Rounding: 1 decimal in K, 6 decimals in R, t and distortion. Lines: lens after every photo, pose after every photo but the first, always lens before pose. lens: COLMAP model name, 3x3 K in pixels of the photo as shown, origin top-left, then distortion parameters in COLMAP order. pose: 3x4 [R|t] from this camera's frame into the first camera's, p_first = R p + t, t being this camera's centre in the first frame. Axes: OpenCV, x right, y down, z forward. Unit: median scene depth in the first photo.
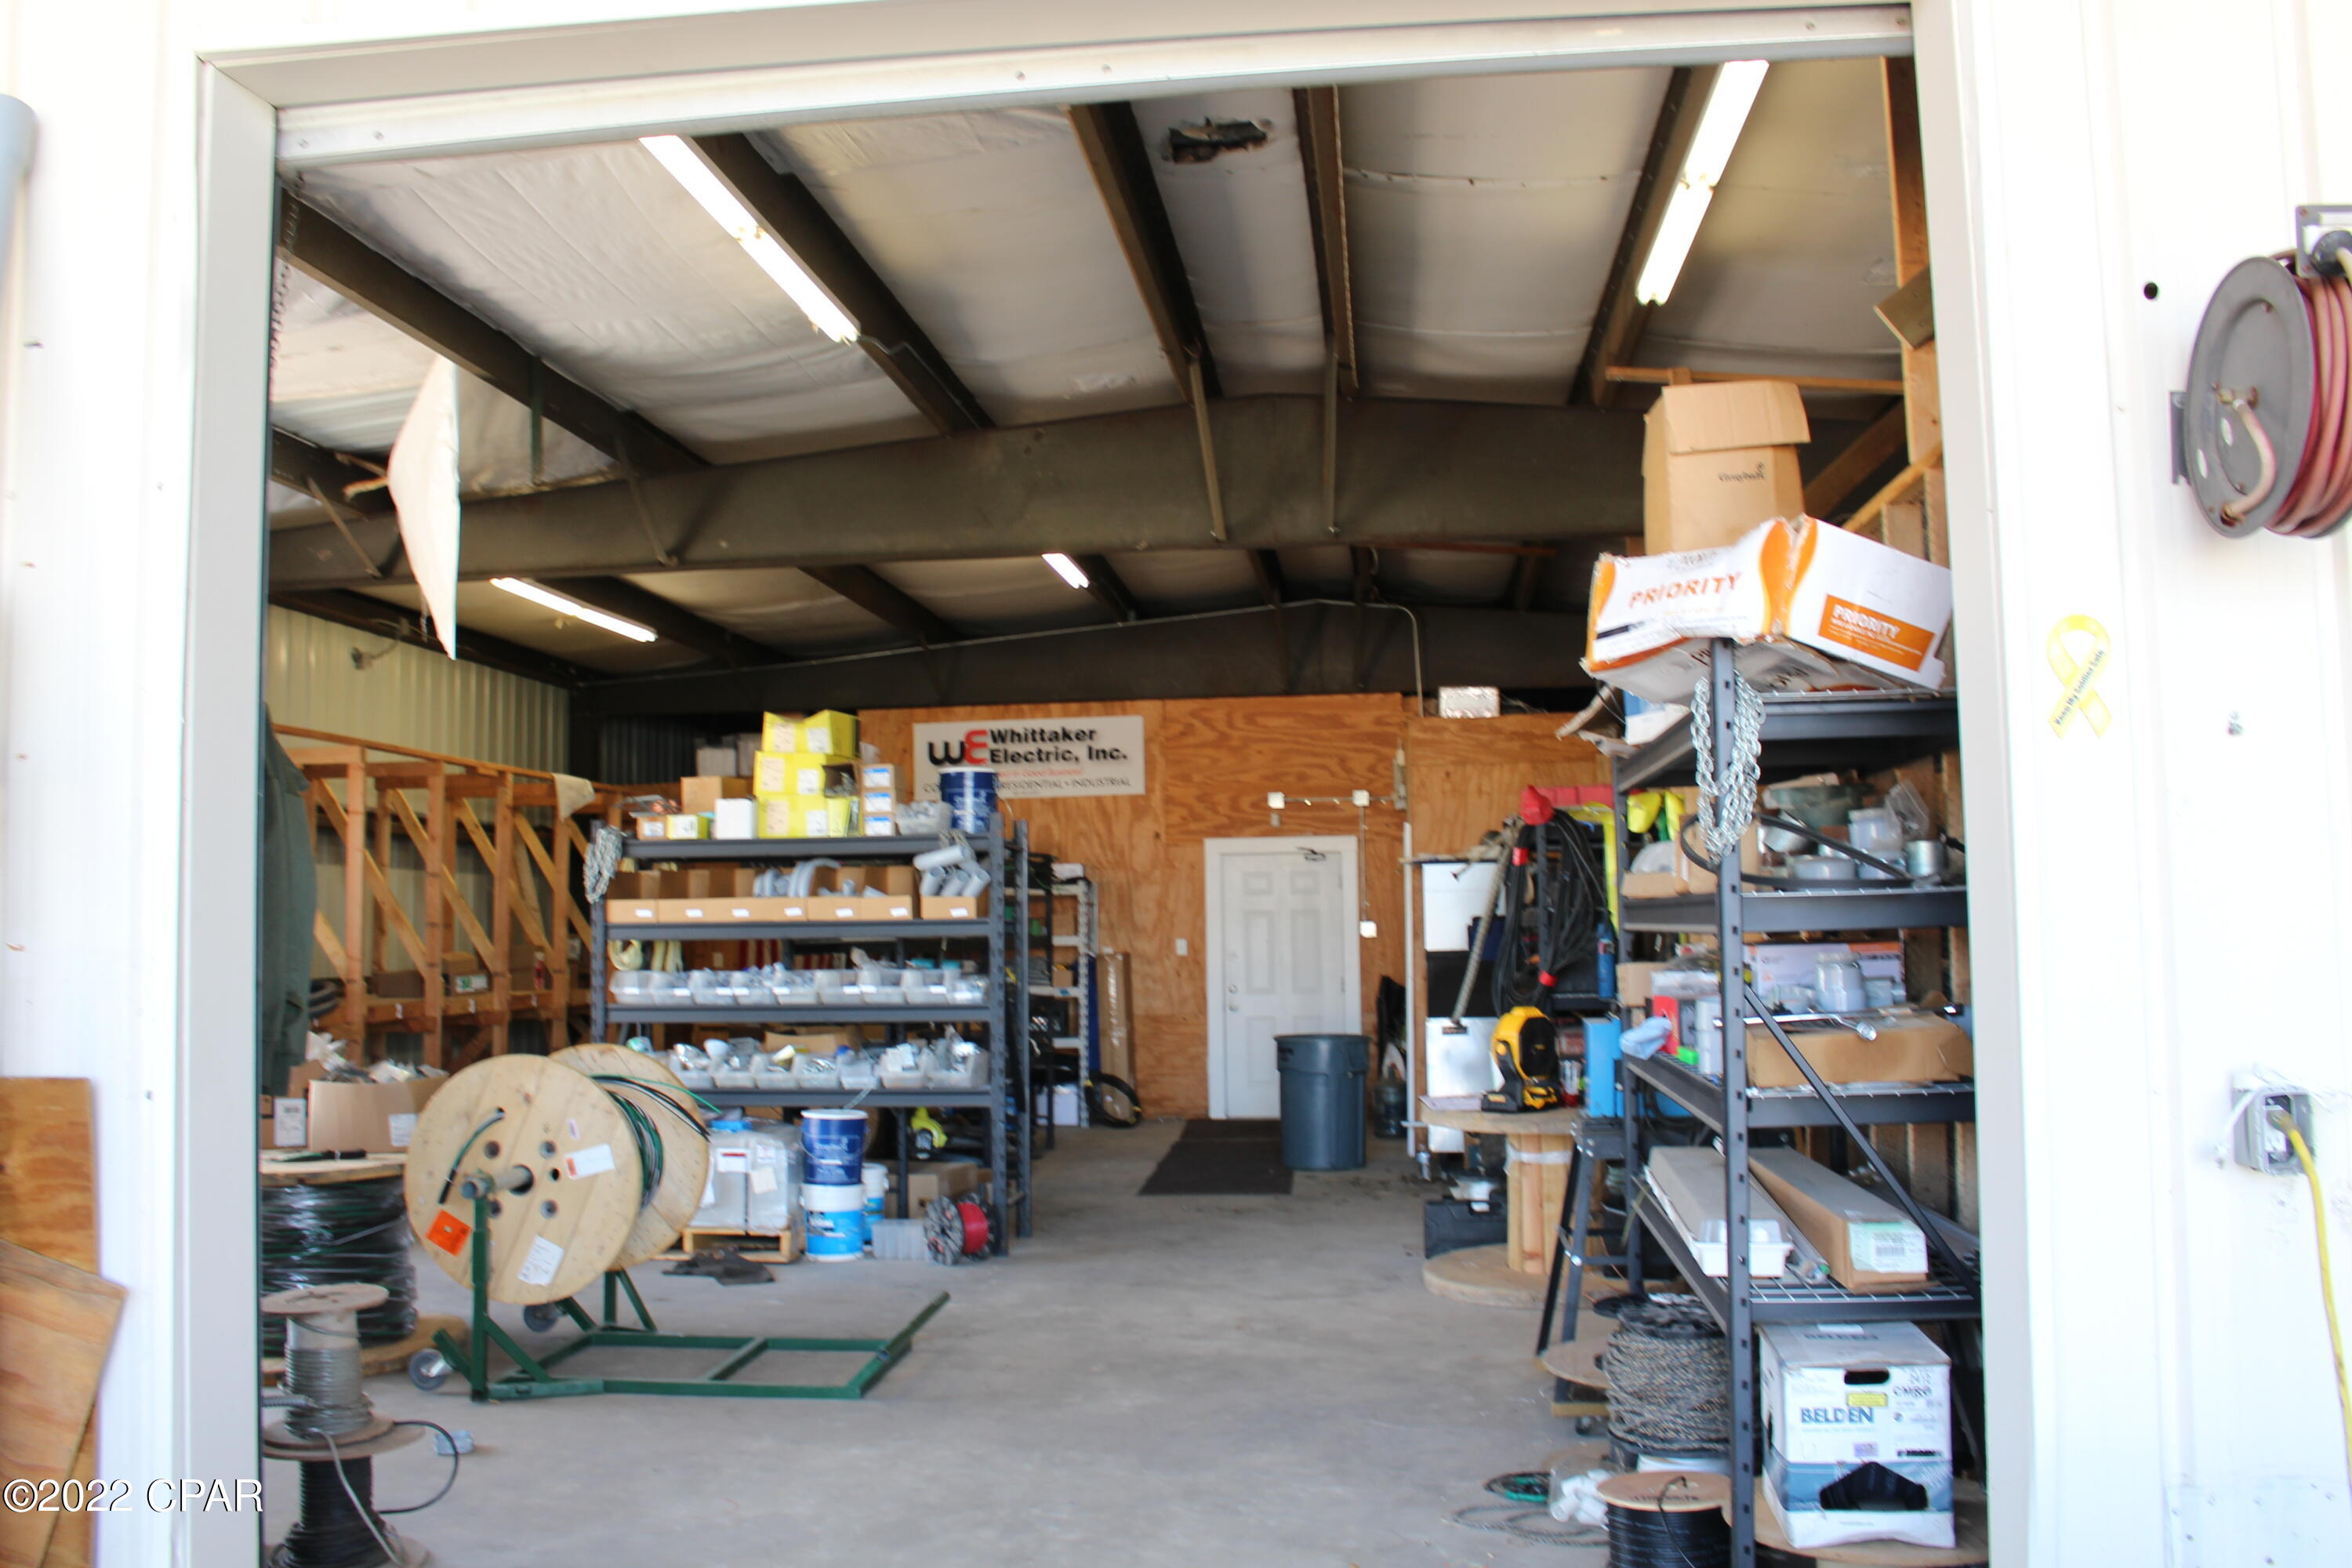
lens RADIAL K [[1954.9, 0, 1175.2], [0, 1954.9, 785.0], [0, 0, 1]] dist [-0.117523, 0.023553]
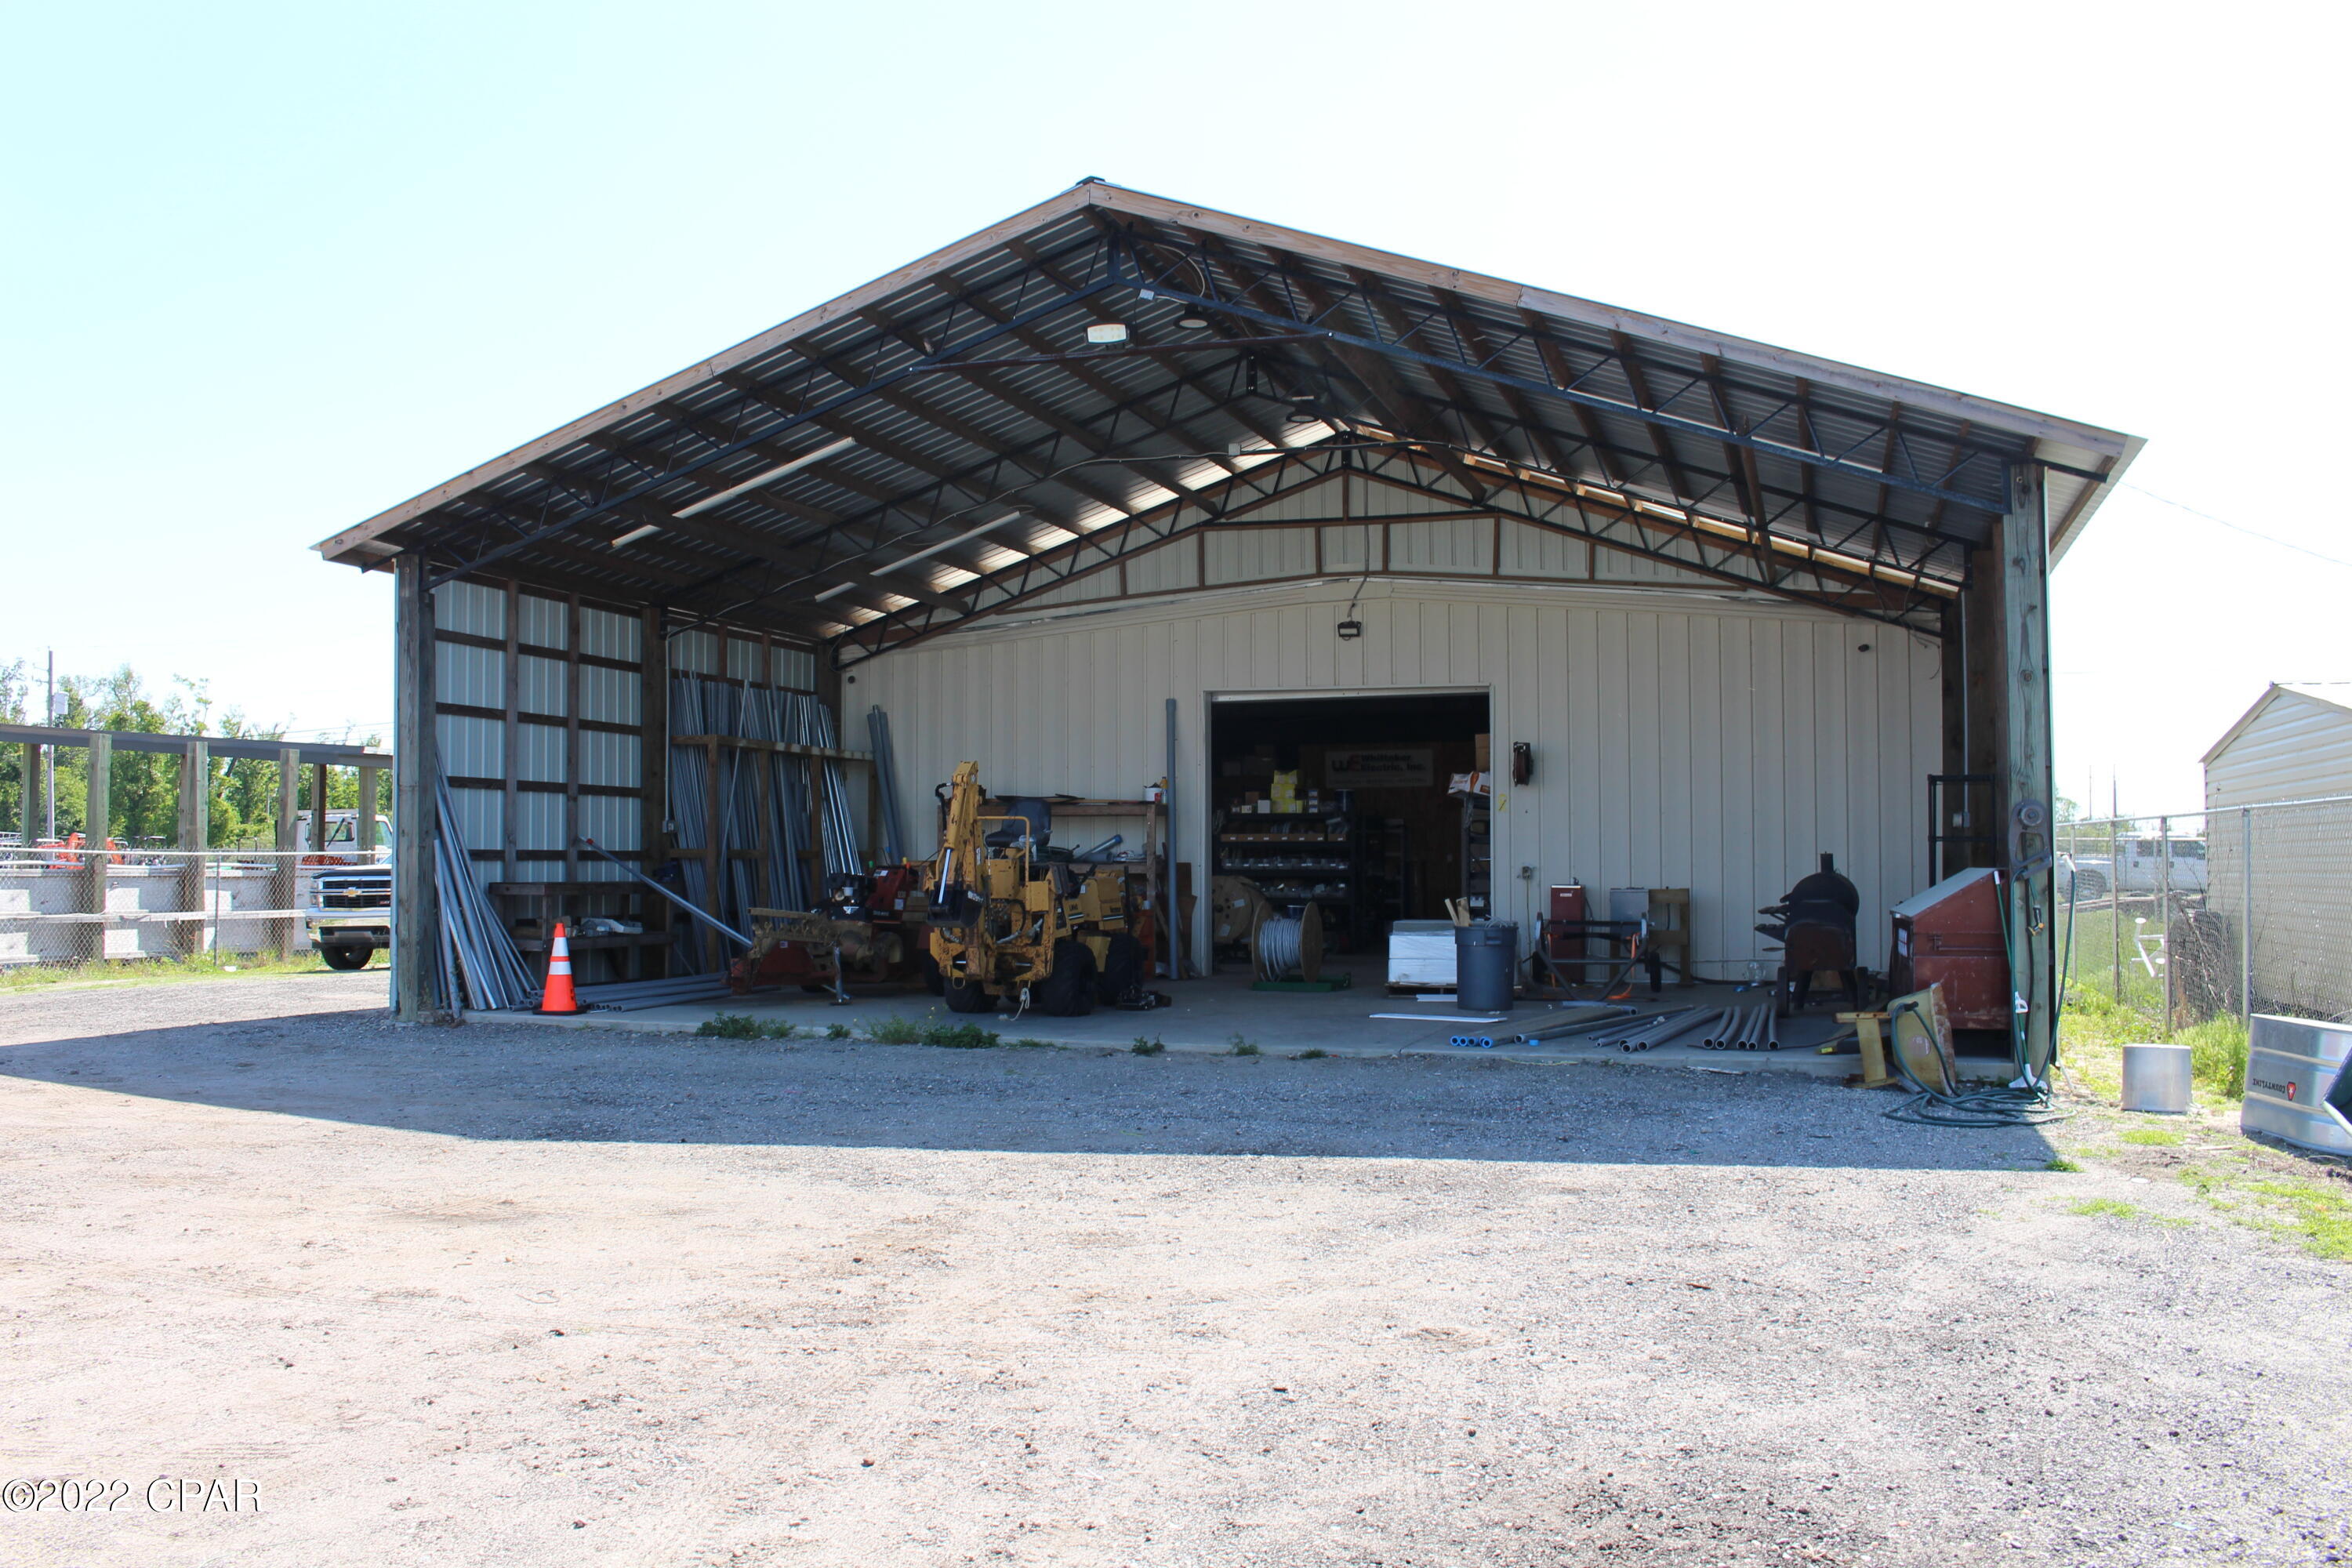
lens RADIAL K [[1954.9, 0, 1176.2], [0, 1954.9, 788.4], [0, 0, 1]] dist [-0.117523, 0.023553]
pose [[0.977848, 0.008266, -0.209155, 0.249552], [-0.000890, 0.999375, 0.035337, -0.109549], [0.209317, -0.034368, 0.977244, -1.827683]]
